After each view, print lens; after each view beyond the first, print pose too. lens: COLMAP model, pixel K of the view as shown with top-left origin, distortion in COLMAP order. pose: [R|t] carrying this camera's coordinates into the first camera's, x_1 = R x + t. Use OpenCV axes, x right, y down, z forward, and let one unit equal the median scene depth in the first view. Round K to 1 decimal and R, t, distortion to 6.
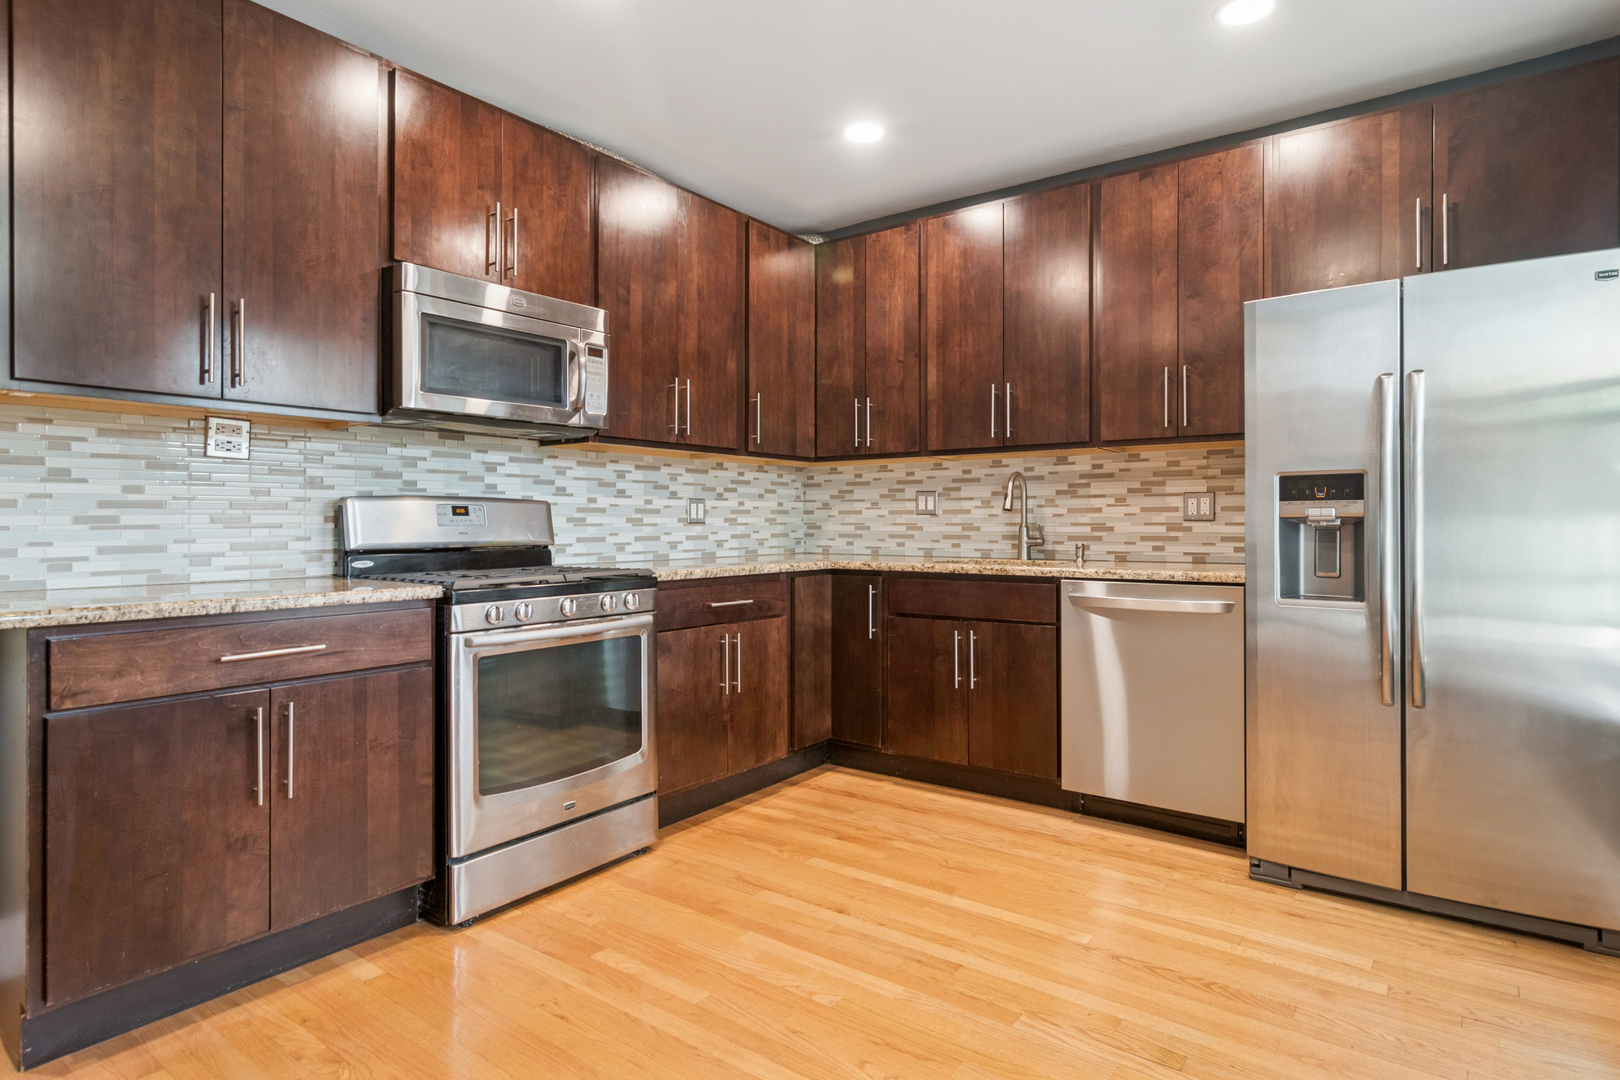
lens RADIAL K [[872.9, 0, 803.7], [0, 872.9, 527.0], [0, 0, 1]] dist [-0.000839, -0.000129]
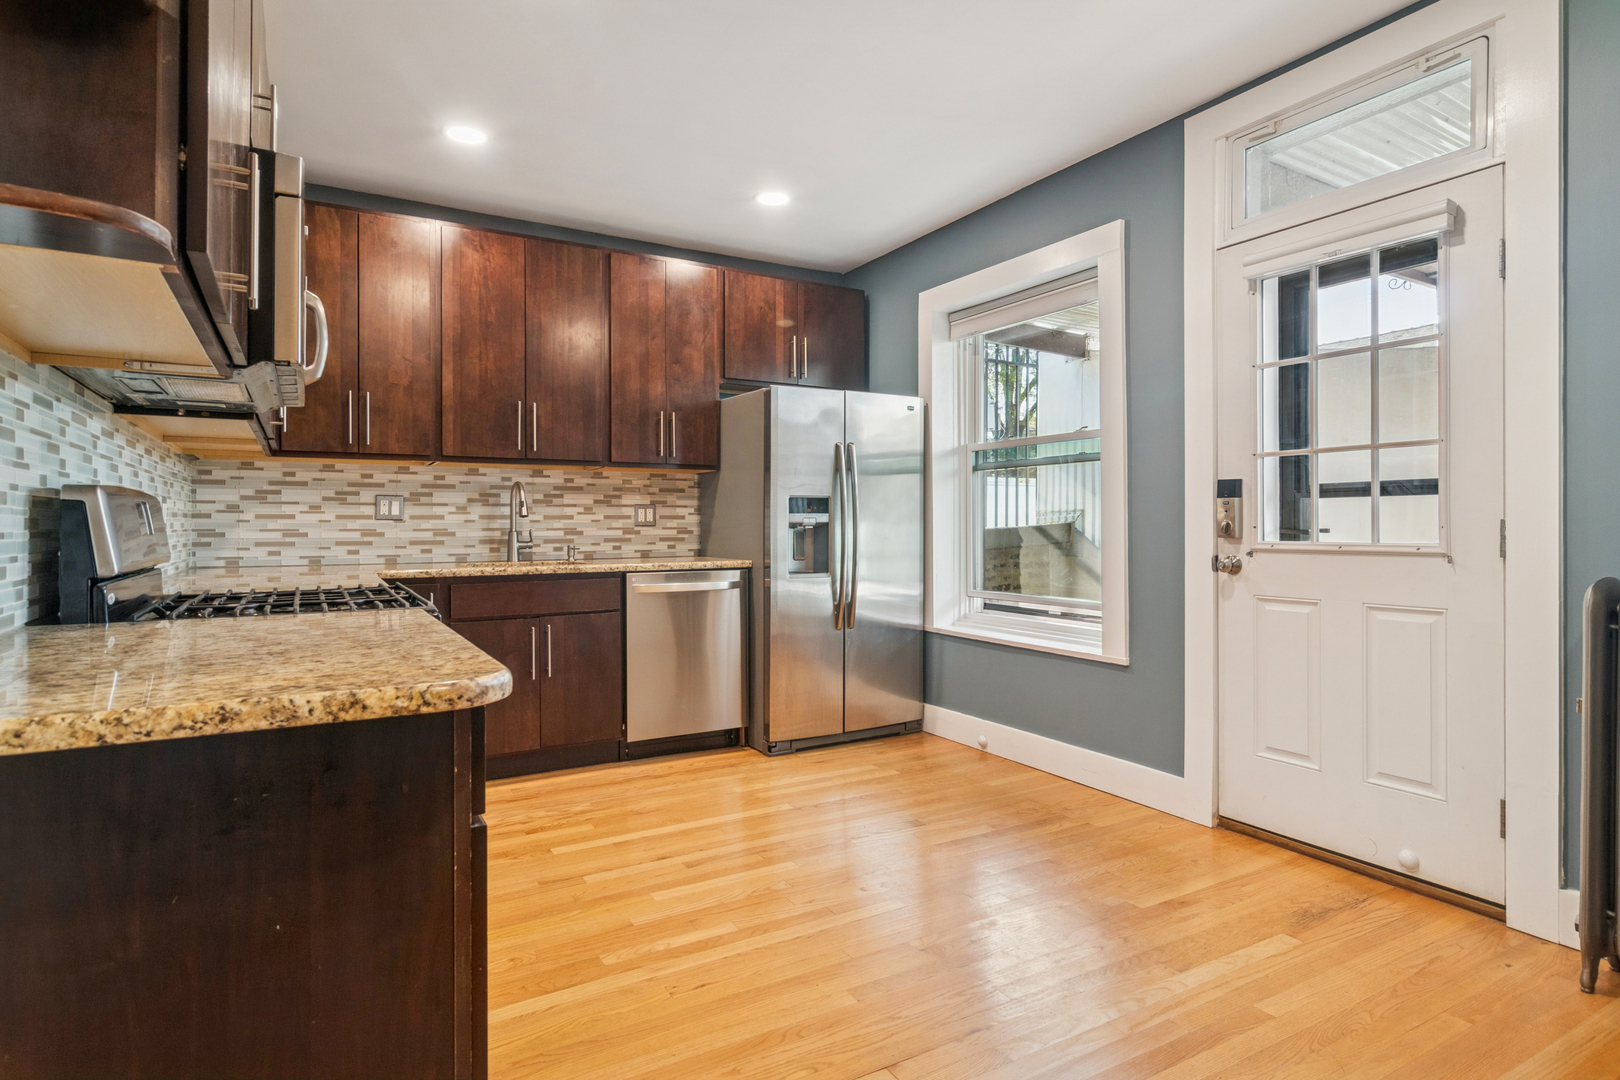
lens RADIAL K [[872.9, 0, 803.7], [0, 872.9, 527.0], [0, 0, 1]] dist [-0.000839, -0.000129]
pose [[0.390332, -0.000376, 0.920674, -0.668995], [0.009548, 0.999948, -0.003640, 0.001510], [-0.920625, 0.010211, 0.390315, 0.253179]]
